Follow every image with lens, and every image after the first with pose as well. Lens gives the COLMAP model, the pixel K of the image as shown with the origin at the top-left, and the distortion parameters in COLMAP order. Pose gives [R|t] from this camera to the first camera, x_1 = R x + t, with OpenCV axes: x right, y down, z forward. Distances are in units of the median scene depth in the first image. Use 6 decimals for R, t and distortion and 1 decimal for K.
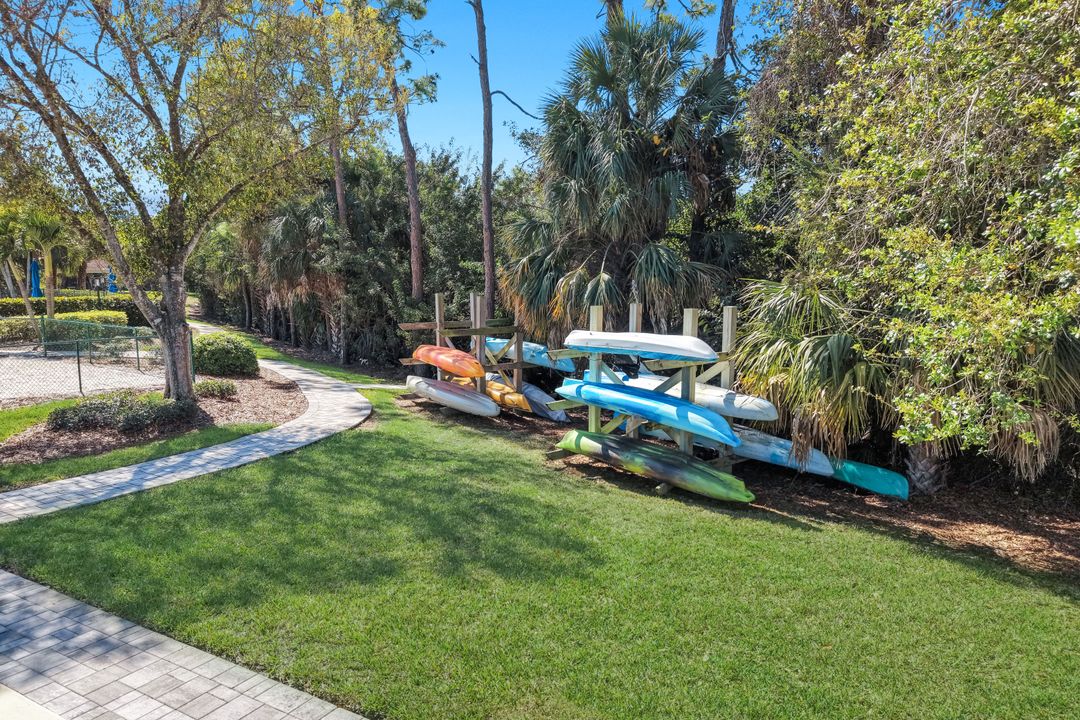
lens RADIAL K [[718.9, 0, 540.0], [0, 718.9, 360.0], [0, 0, 1]] dist [0.018424, -0.000313]
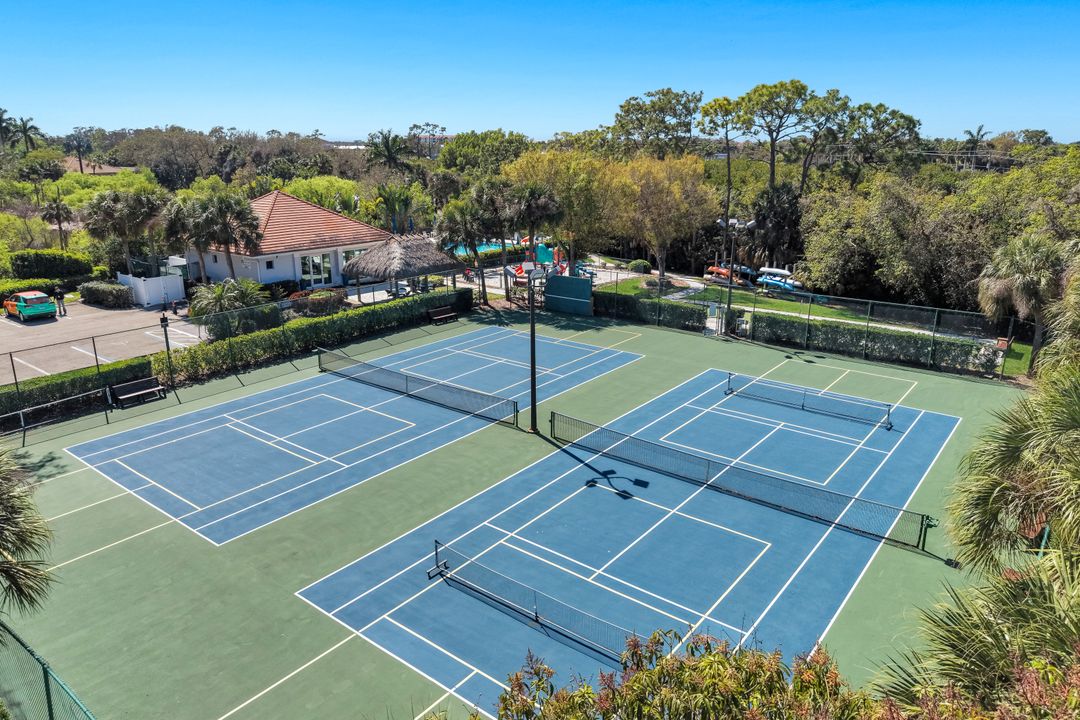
lens RADIAL K [[718.9, 0, 540.0], [0, 718.9, 360.0], [0, 0, 1]] dist [0.018424, -0.000313]
pose [[0.991689, 0.024756, -0.126253, -0.814313], [-0.003143, 0.985682, 0.168588, -0.242153], [0.128618, -0.166790, 0.977568, -4.071586]]
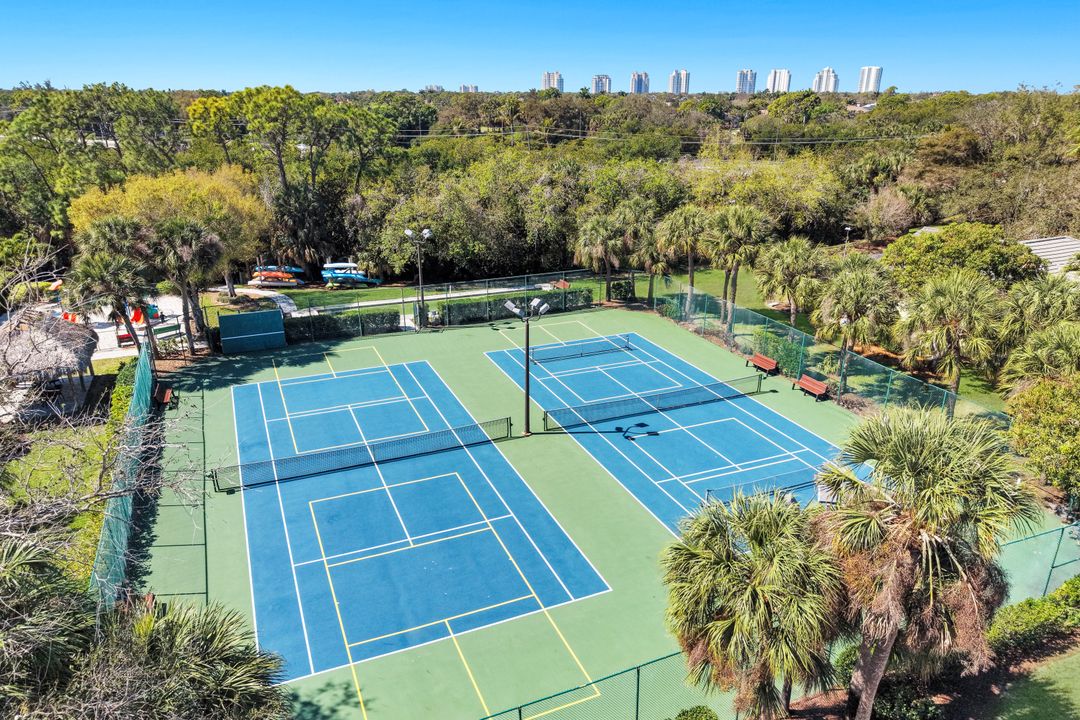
lens RADIAL K [[718.9, 0, 540.0], [0, 718.9, 360.0], [0, 0, 1]] dist [0.018424, -0.000313]
pose [[0.578026, -0.288507, 0.763315, -3.376312], [0.091883, 0.952476, 0.290424, -0.784401], [-0.810829, -0.097737, 0.577065, -3.519691]]
